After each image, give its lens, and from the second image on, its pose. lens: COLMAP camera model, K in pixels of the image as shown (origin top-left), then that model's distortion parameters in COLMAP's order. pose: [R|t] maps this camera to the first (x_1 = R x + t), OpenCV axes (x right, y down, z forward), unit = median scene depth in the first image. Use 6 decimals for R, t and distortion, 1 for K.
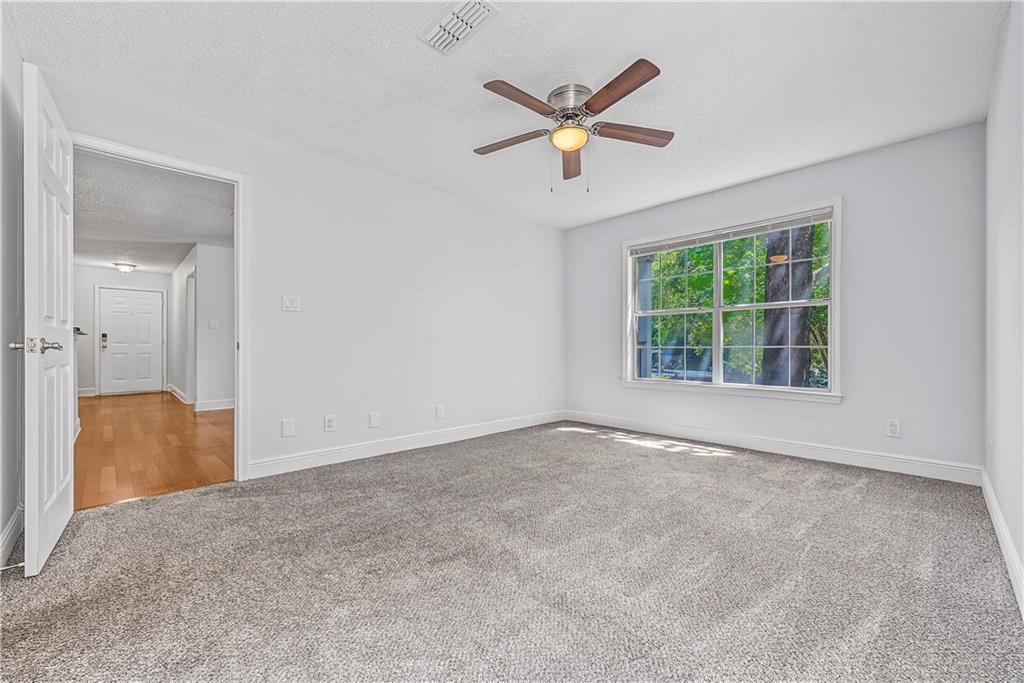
lens RADIAL K [[411.6, 0, 515.1], [0, 411.6, 346.0], [0, 0, 1]] dist [-0.000605, -0.000104]
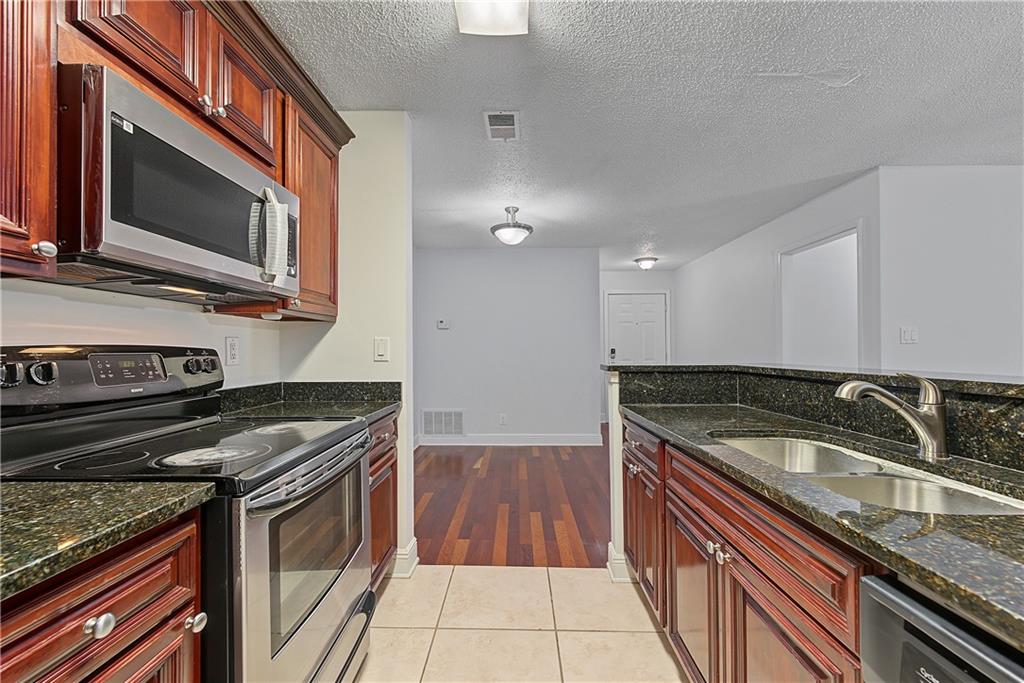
lens RADIAL K [[411.6, 0, 515.1], [0, 411.6, 346.0], [0, 0, 1]] dist [-0.000605, -0.000104]
pose [[0.705598, -0.013268, -0.708488, -0.323343], [0.008498, 0.999911, -0.010262, -0.017278], [0.708561, 0.001221, 0.705648, 0.161383]]
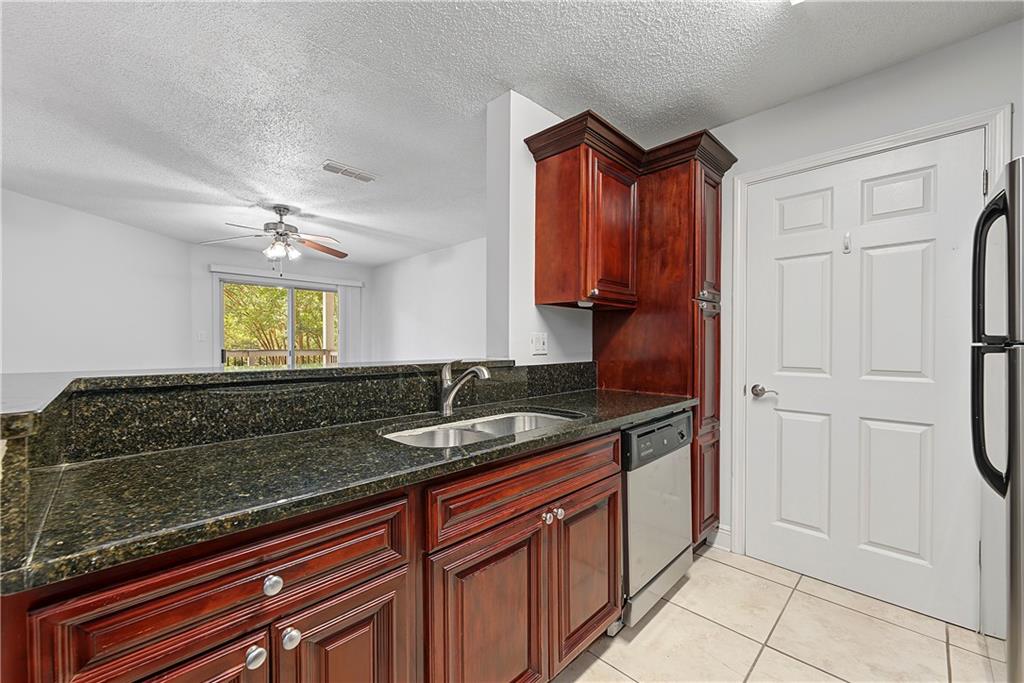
lens RADIAL K [[411.6, 0, 515.1], [0, 411.6, 346.0], [0, 0, 1]] dist [-0.000605, -0.000104]
pose [[-0.010950, -0.007990, 0.999908, -0.445586], [-0.002654, 0.999965, 0.007961, -0.017238], [-0.999937, -0.002567, -0.010971, 0.254867]]
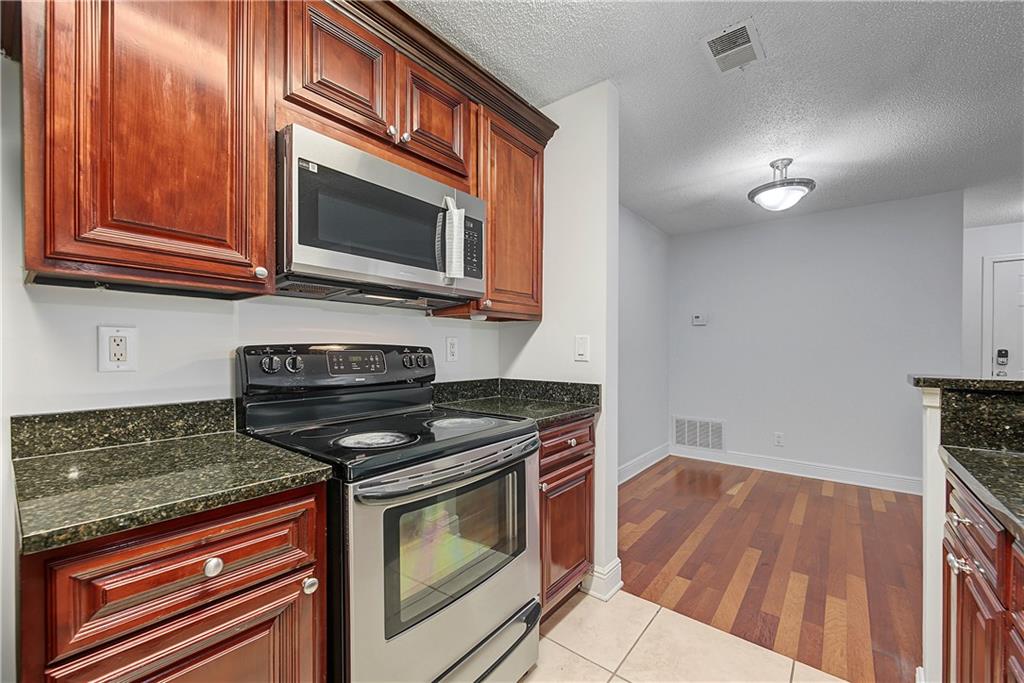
lens RADIAL K [[415.9, 0, 511.7], [0, 415.9, 354.6], [0, 0, 1]] dist [-0.000975, -0.000174]
pose [[0.116107, 0.008527, -0.993200, -0.326377], [0.000007, 0.999963, 0.008586, -0.017104], [0.993237, -0.001004, 0.116103, 0.194836]]
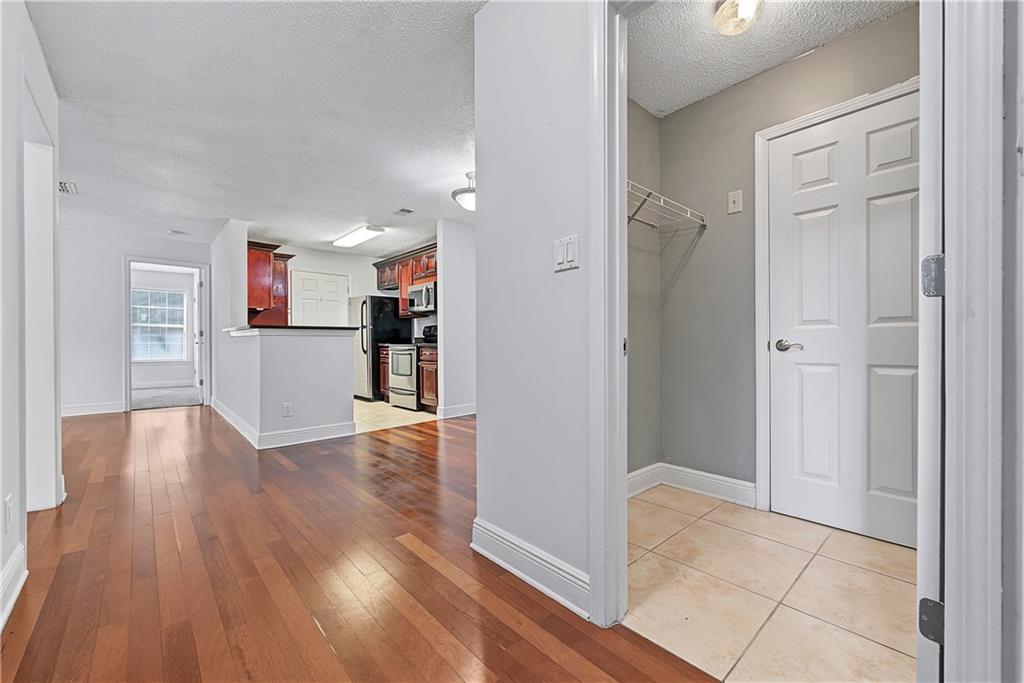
lens RADIAL K [[411.6, 0, 515.1], [0, 411.6, 346.0], [0, 0, 1]] dist [-0.000605, -0.000104]
pose [[-0.999153, 0.000573, 0.041154, -0.552634], [0.000893, 0.999969, 0.007759, 0.000769], [-0.041148, 0.007789, -0.999123, 0.617323]]
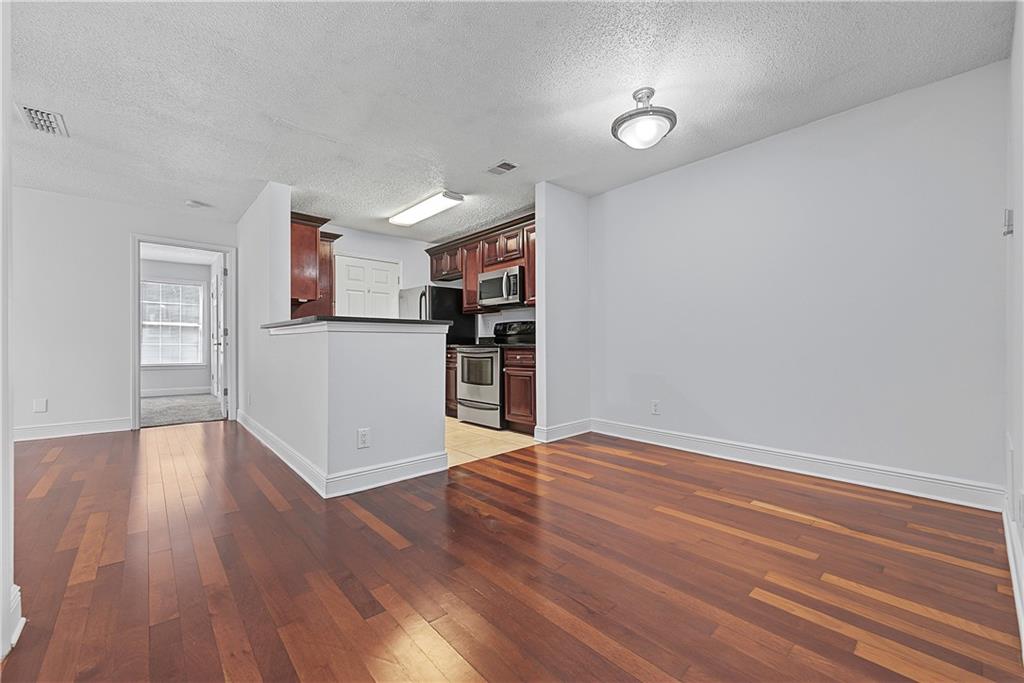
lens RADIAL K [[411.6, 0, 515.1], [0, 411.6, 346.0], [0, 0, 1]] dist [-0.000605, -0.000104]
pose [[-0.998750, 0.000504, 0.049979, -0.466251], [0.000644, 0.999996, 0.002787, 0.001877], [-0.049977, 0.002816, -0.998746, 0.534213]]
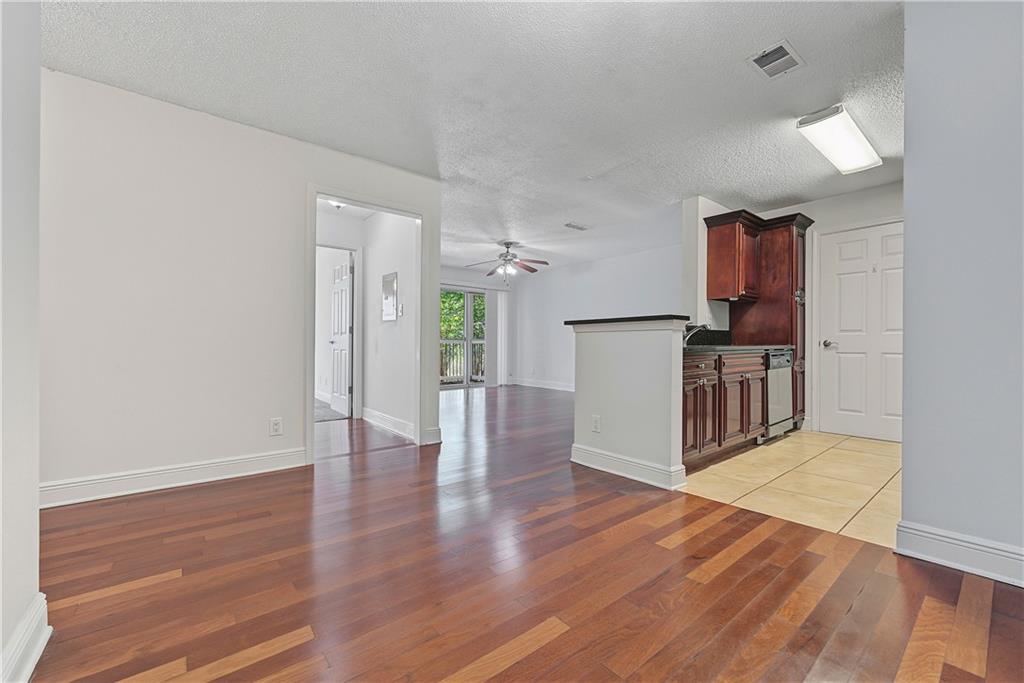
lens RADIAL K [[411.6, 0, 515.1], [0, 411.6, 346.0], [0, 0, 1]] dist [-0.000605, -0.000104]
pose [[0.095201, -0.005886, 0.995441, -0.616516], [-0.001050, 0.999981, 0.006013, 0.001977], [-0.995458, -0.001617, 0.095193, 0.362339]]
